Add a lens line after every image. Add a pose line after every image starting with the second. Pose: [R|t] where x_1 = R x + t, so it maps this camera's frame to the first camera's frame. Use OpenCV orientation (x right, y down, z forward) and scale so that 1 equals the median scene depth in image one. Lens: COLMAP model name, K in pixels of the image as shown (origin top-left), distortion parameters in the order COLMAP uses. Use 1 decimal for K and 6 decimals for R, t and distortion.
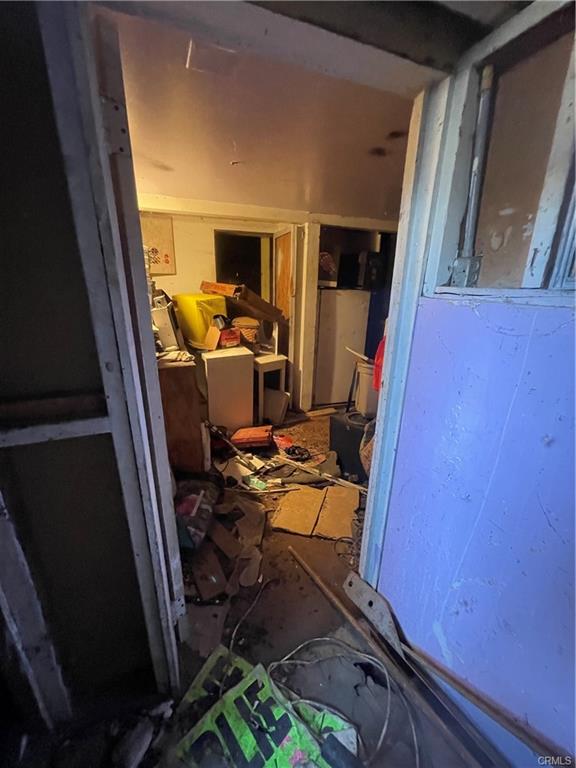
lens RADIAL K [[311.1, 0, 290.1], [0, 311.1, 383.3], [0, 0, 1]] dist [-0.000999, -0.000356]
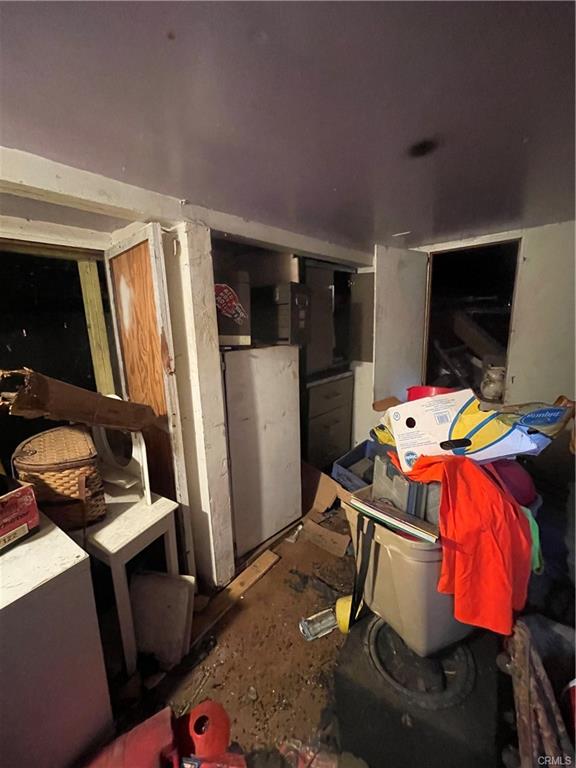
lens RADIAL K [[311.1, 0, 290.1], [0, 311.1, 383.3], [0, 0, 1]] dist [-0.000999, -0.000356]
pose [[0.890669, -0.135981, 0.433840, -0.034774], [0.186574, 0.979495, -0.076026, -0.187276], [-0.414606, 0.148658, 0.897776, 0.487132]]
